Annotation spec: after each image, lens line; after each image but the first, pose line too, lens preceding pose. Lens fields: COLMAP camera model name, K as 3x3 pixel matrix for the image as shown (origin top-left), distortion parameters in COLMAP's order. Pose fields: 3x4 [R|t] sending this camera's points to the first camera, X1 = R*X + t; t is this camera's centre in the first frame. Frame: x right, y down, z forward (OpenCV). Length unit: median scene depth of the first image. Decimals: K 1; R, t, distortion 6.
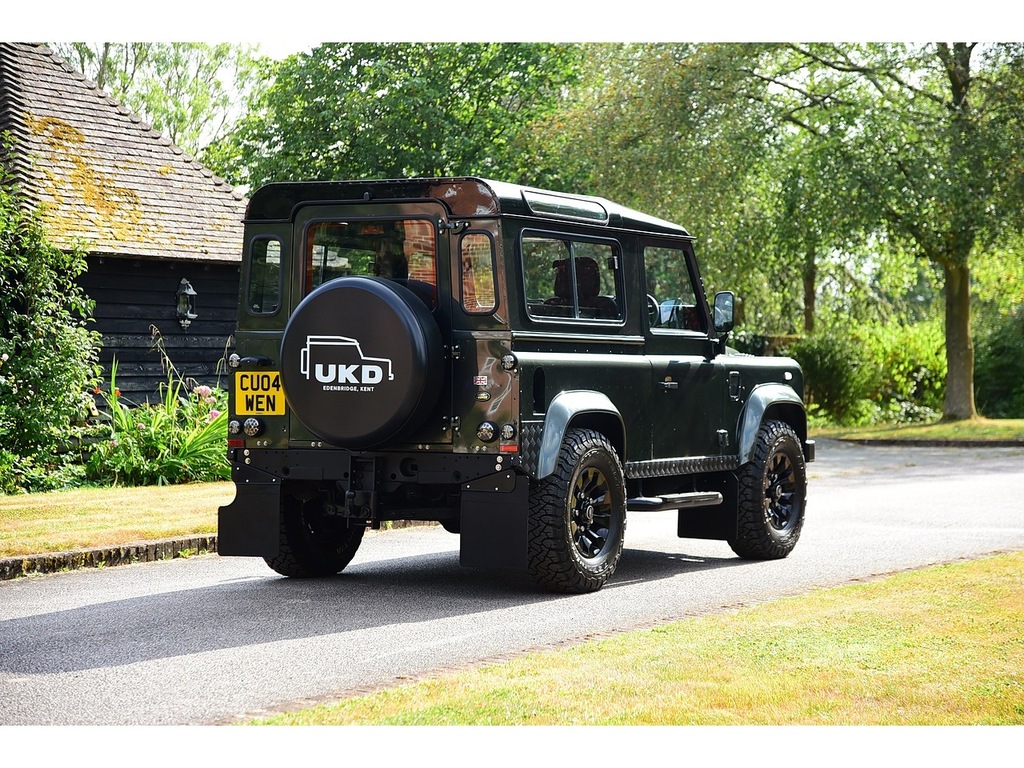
lens RADIAL K [[2345.0, 0, 511.6], [0, 2345.0, 389.4], [0, 0, 1]] dist [0.831102, 0.000000]
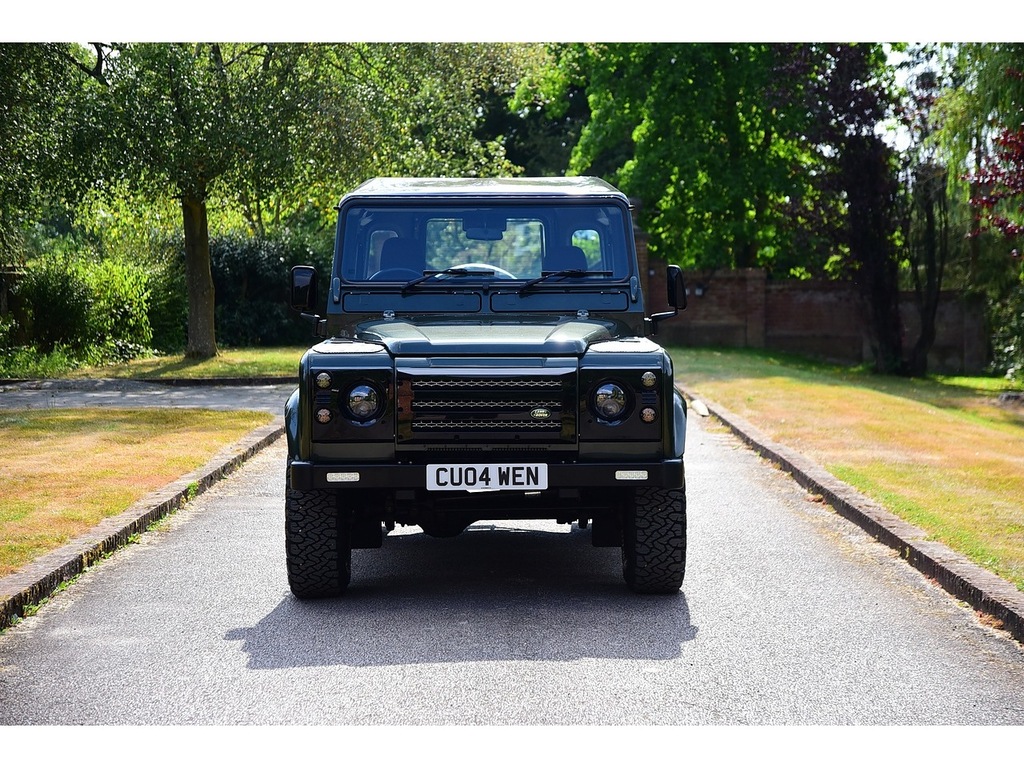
lens RADIAL K [[2345.0, 0, 512.8], [0, 2345.0, 380.9], [0, 0, 1]] dist [0.831102, 0.000000]
pose [[0.877092, -0.030095, 0.479378, -0.492723], [0.015286, 0.999279, 0.034766, -0.027303], [-0.480078, -0.023165, 0.876920, 0.093983]]
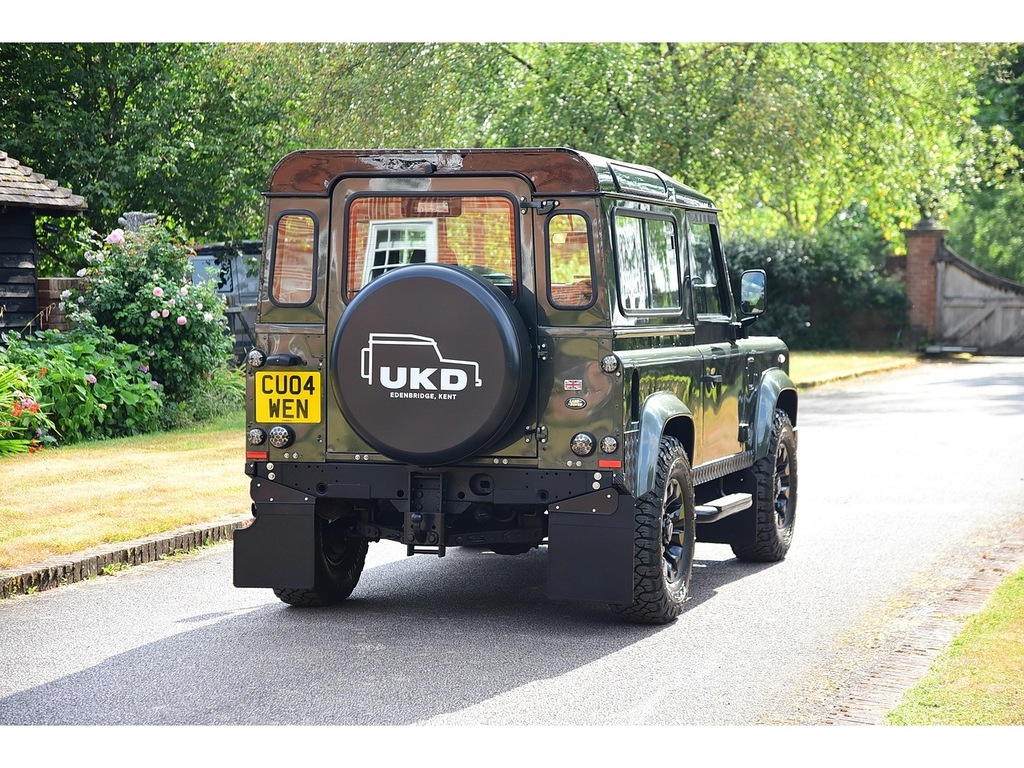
lens RADIAL K [[2345.0, 0, 511.1], [0, 2345.0, 386.2], [0, 0, 1]] dist [0.831102, 0.000000]
pose [[0.980380, -0.008756, 0.196924, -0.176244], [0.002063, 0.999414, 0.034168, -0.028175], [-0.197108, -0.033091, 0.979823, 0.135728]]
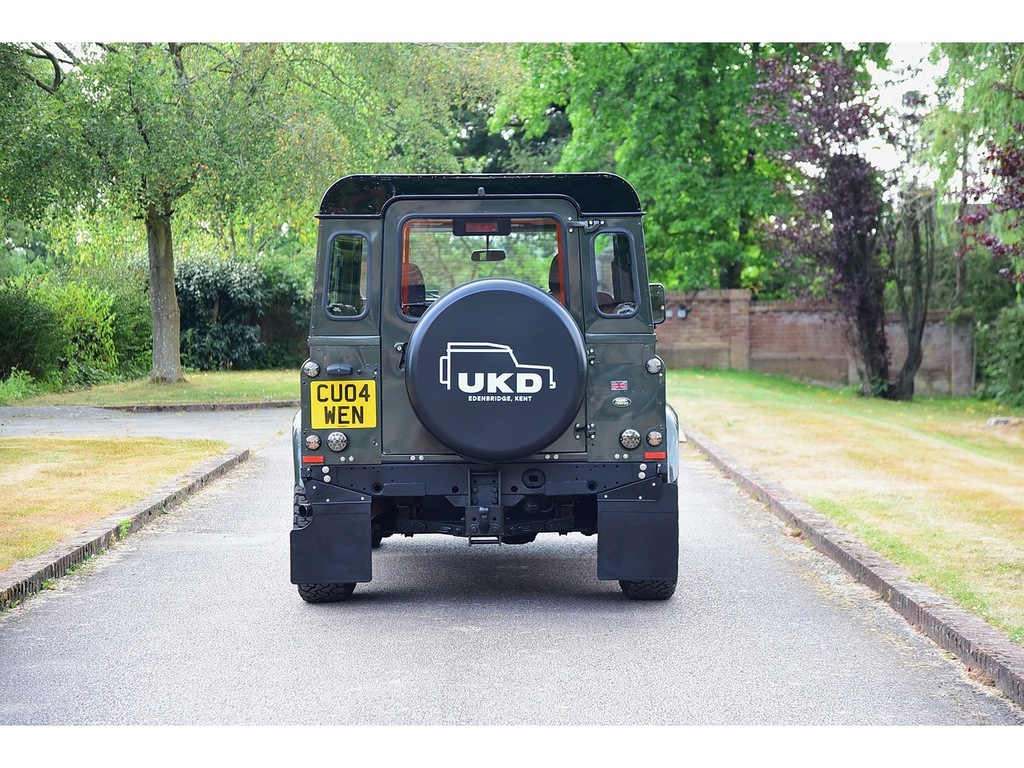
lens RADIAL K [[2345.0, 0, 514.4], [0, 2345.0, 385.3], [0, 0, 1]] dist [0.831102, 0.000000]
pose [[0.874623, -0.029476, 0.483908, -0.442277], [0.018779, 0.999461, 0.026938, -0.026293], [-0.484441, -0.014473, 0.874704, 0.153778]]
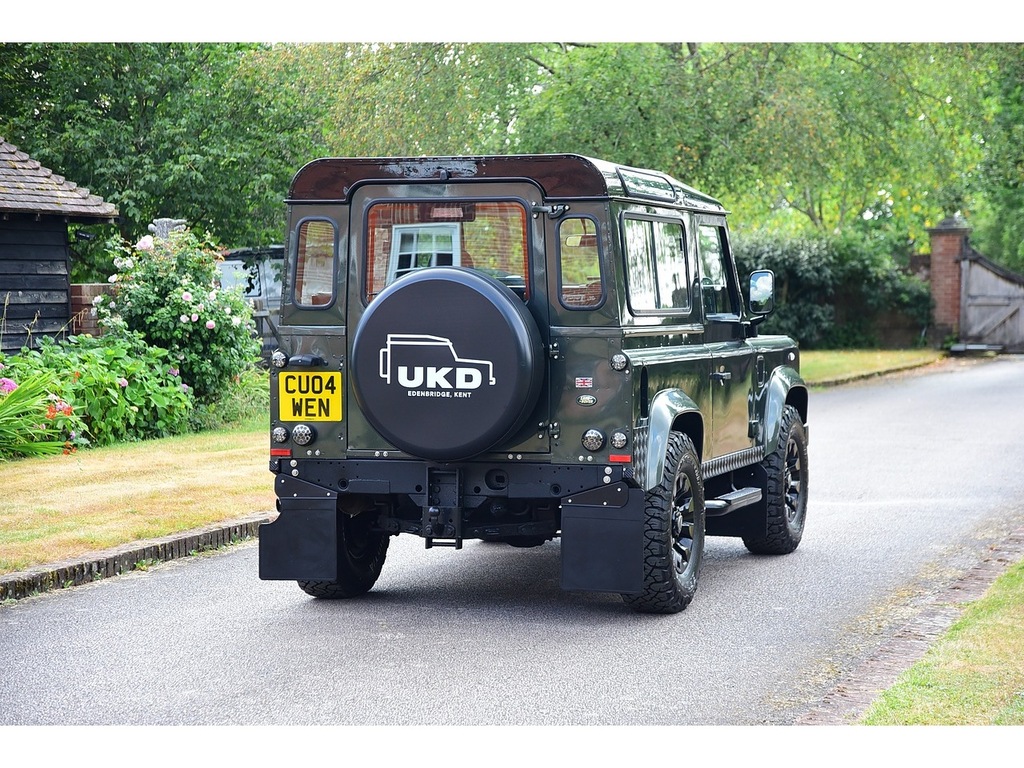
lens RADIAL K [[2345.0, 0, 511.3], [0, 2345.0, 386.8], [0, 0, 1]] dist [0.831102, 0.000000]
pose [[0.982683, -0.015700, 0.184628, -0.176479], [0.009698, 0.999396, 0.033369, -0.027759], [-0.185040, -0.031001, 0.982242, 0.107170]]
